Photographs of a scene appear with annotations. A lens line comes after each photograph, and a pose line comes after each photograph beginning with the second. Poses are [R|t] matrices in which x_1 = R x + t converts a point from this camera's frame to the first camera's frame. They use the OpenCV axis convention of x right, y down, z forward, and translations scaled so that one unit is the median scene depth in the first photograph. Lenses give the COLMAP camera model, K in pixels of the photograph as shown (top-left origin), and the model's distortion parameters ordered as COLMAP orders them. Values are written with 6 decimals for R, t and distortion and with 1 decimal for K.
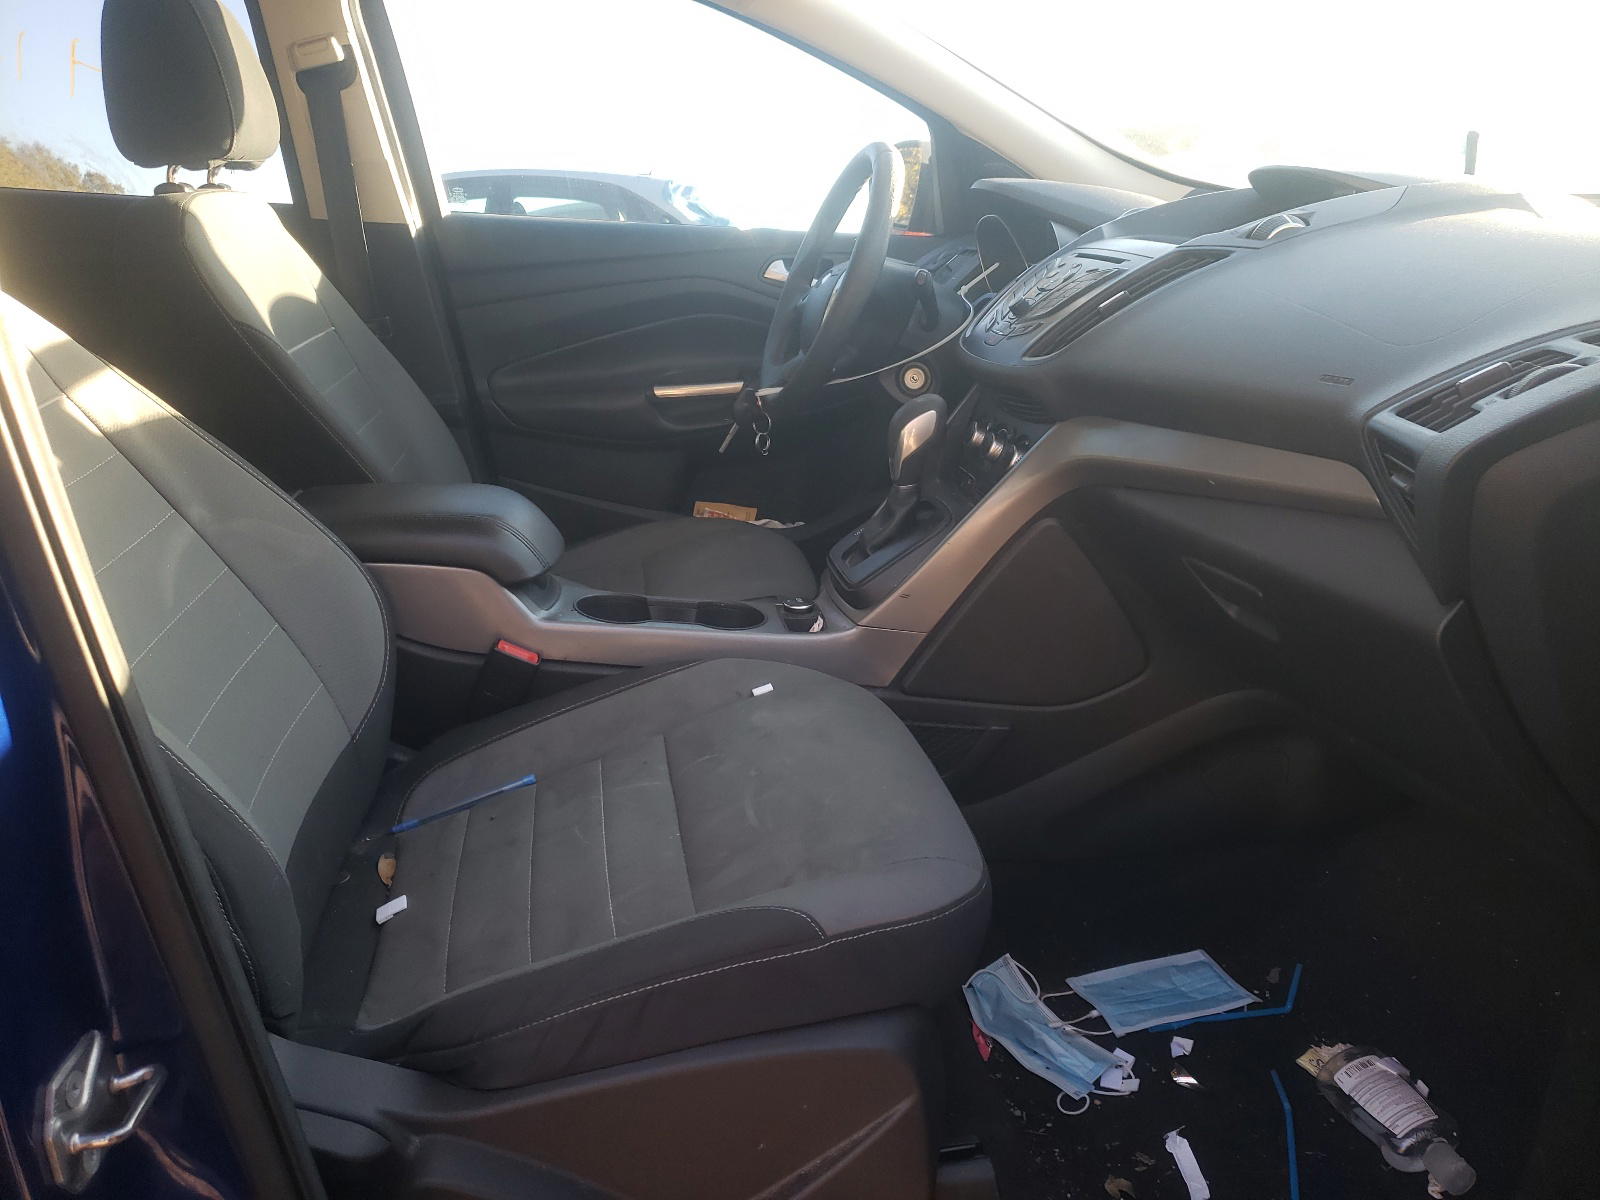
lens RADIAL K [[1196.3, 0, 800.0], [0, 1196.3, 600.0], [0, 0, 1]] dist [-0.001240, 0.004879]
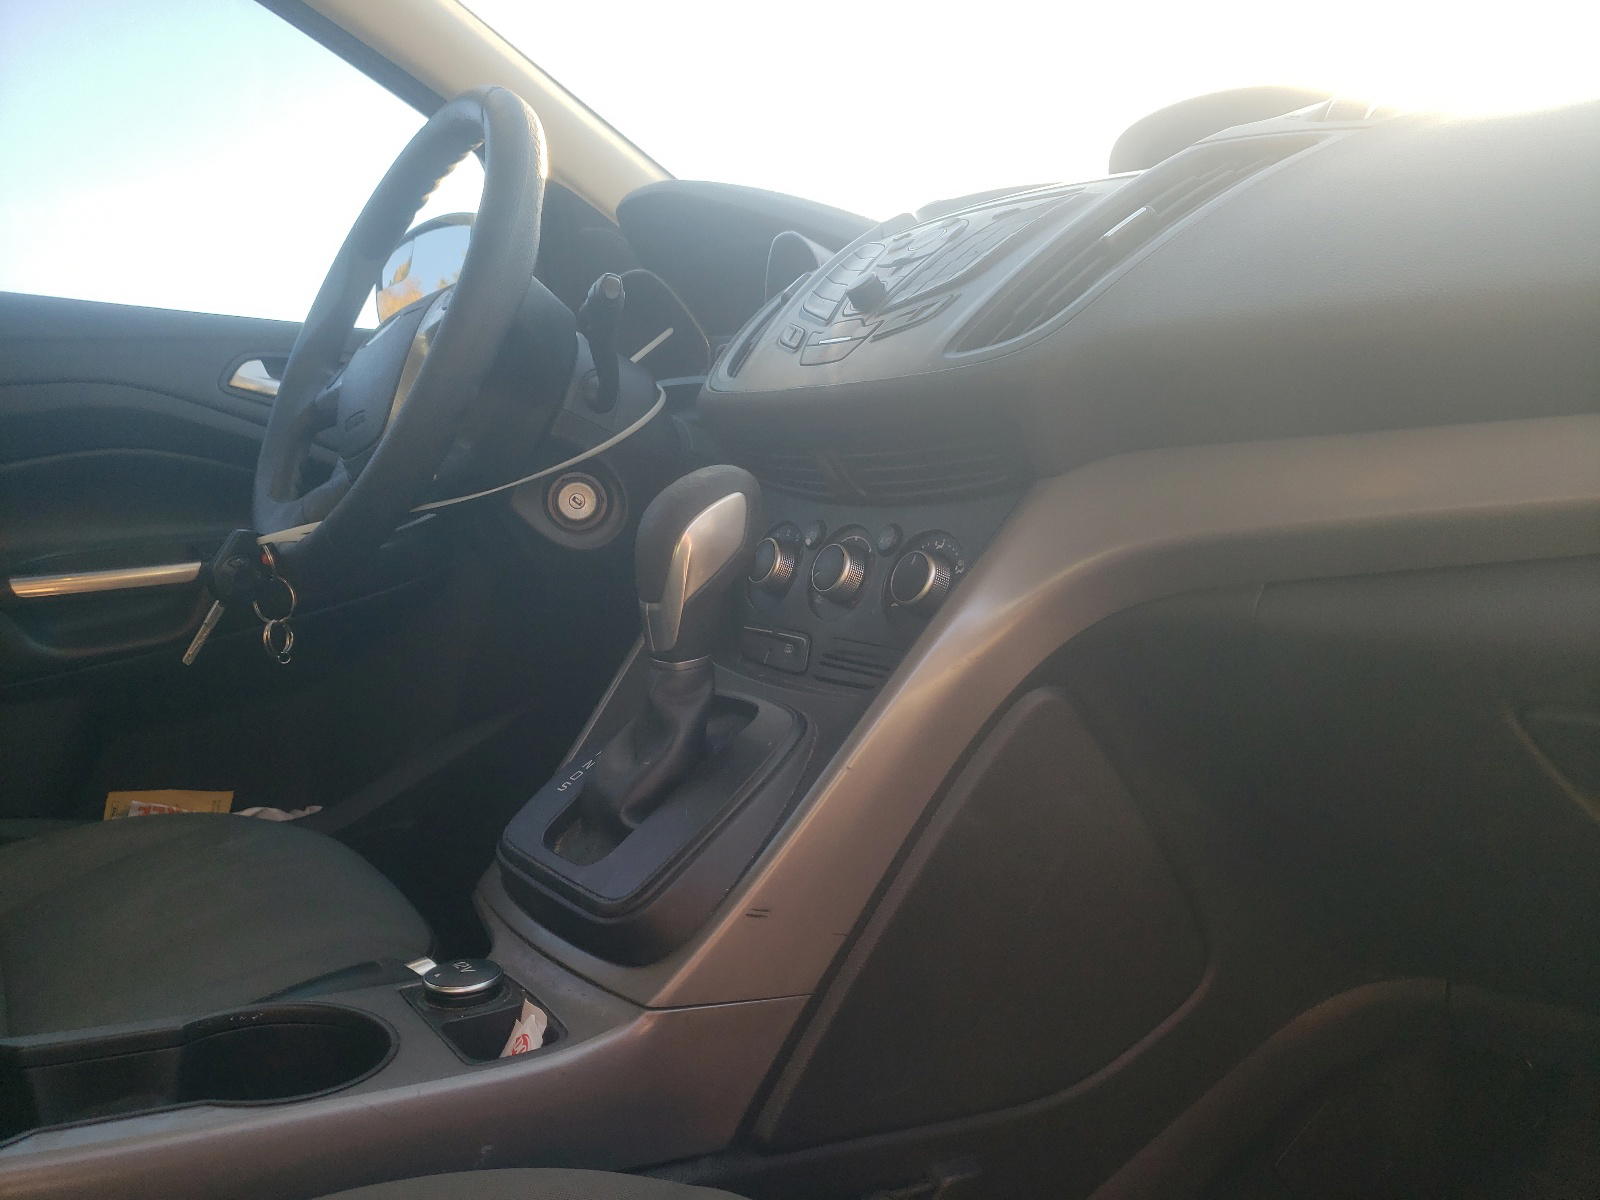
lens RADIAL K [[1196.3, 0, 800.0], [0, 1196.3, 600.0], [0, 0, 1]] dist [-0.001240, 0.004879]
pose [[0.889827, -0.055970, 0.452853, -0.069521], [0.155085, 0.970464, -0.184790, -0.026065], [-0.429135, 0.234662, 0.872225, 0.531968]]
